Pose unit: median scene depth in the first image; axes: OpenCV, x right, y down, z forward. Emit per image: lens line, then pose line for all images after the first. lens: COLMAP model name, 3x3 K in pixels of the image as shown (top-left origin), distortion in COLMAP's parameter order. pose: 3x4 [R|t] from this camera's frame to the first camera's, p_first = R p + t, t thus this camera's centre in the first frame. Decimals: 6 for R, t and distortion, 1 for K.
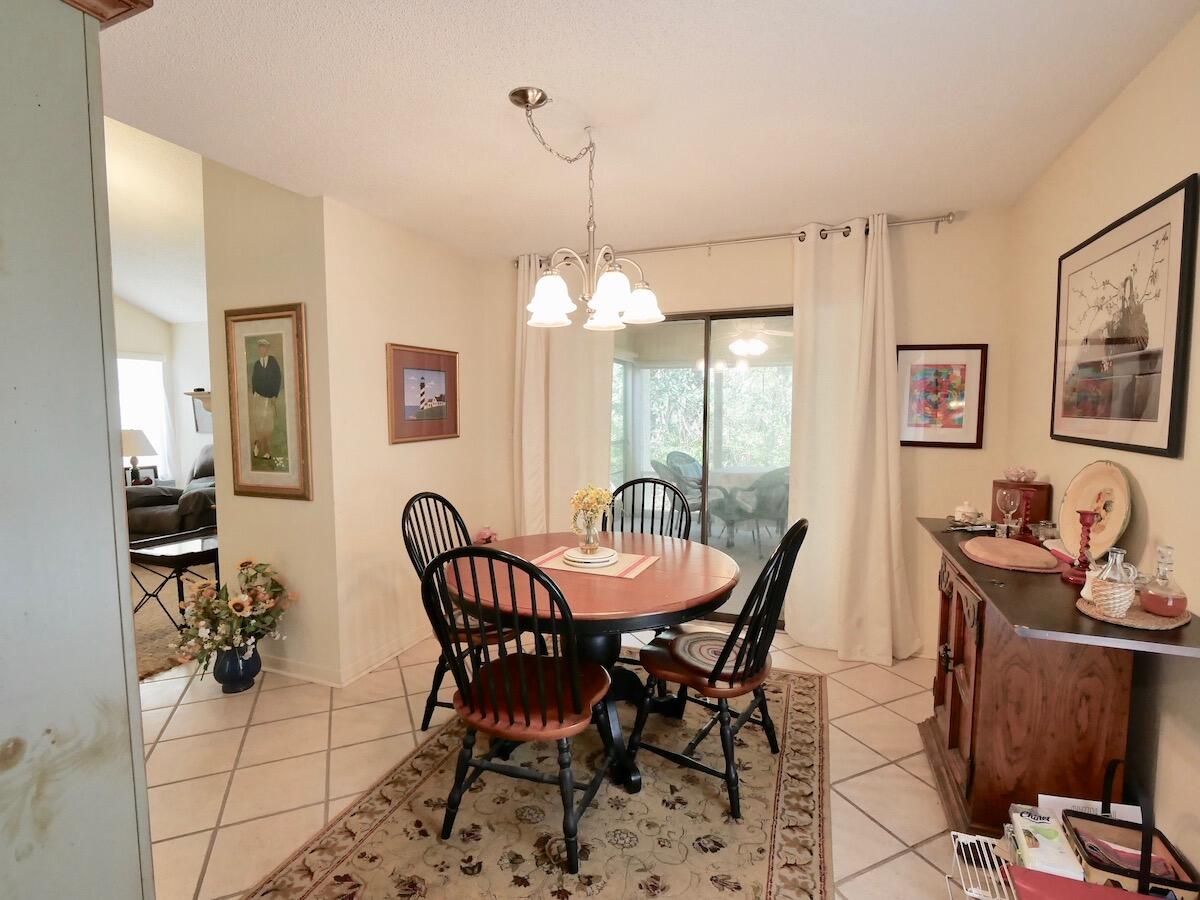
lens RADIAL K [[568.2, 0, 600.0], [0, 568.2, 450.0], [0, 0, 1]] dist [-0.004219, -0.000895]
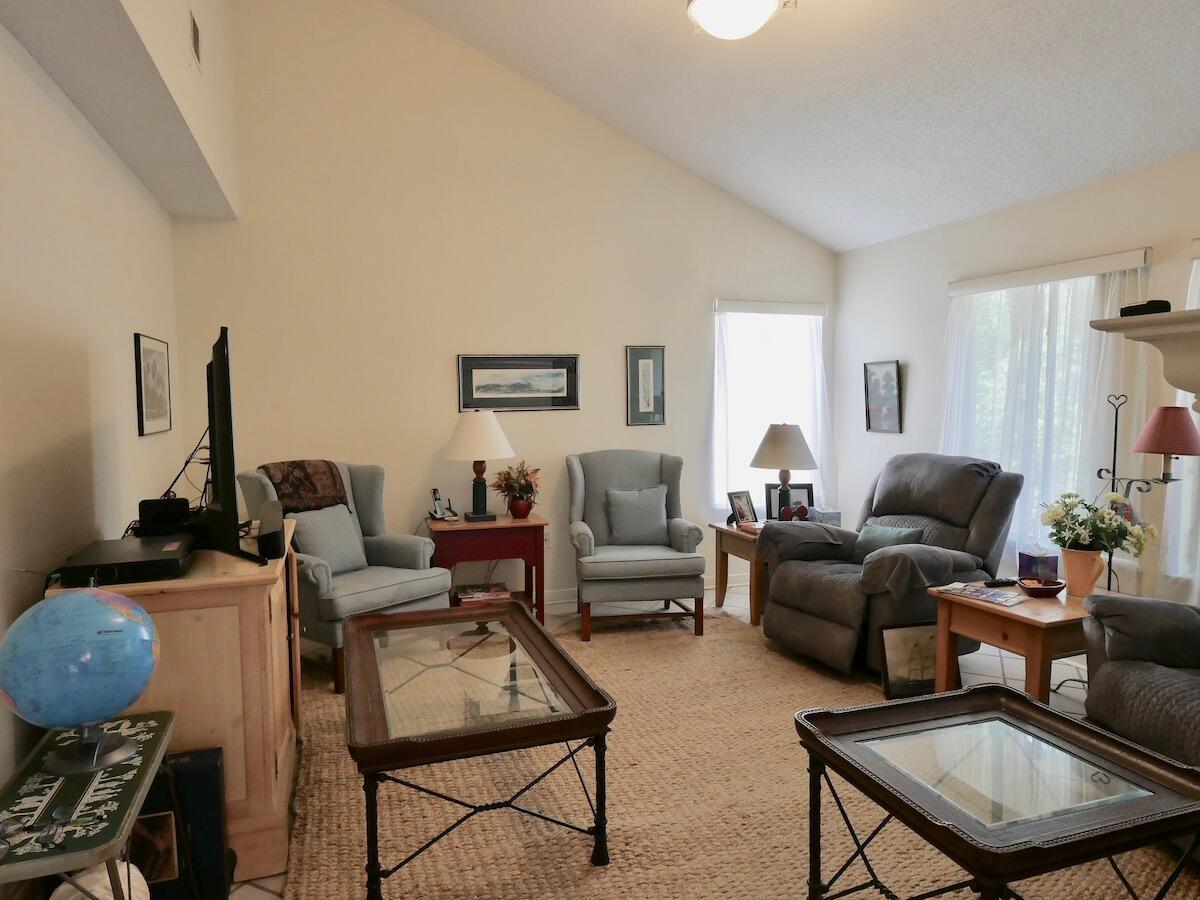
lens RADIAL K [[771.4, 0, 600.0], [0, 771.4, 450.0], [0, 0, 1]] dist [0.000475, 0.000056]
pose [[0.647696, 0.056485, -0.759802, -0.315027], [-0.057438, 0.998030, 0.025232, -0.017448], [0.759731, 0.027299, 0.649665, 0.300880]]
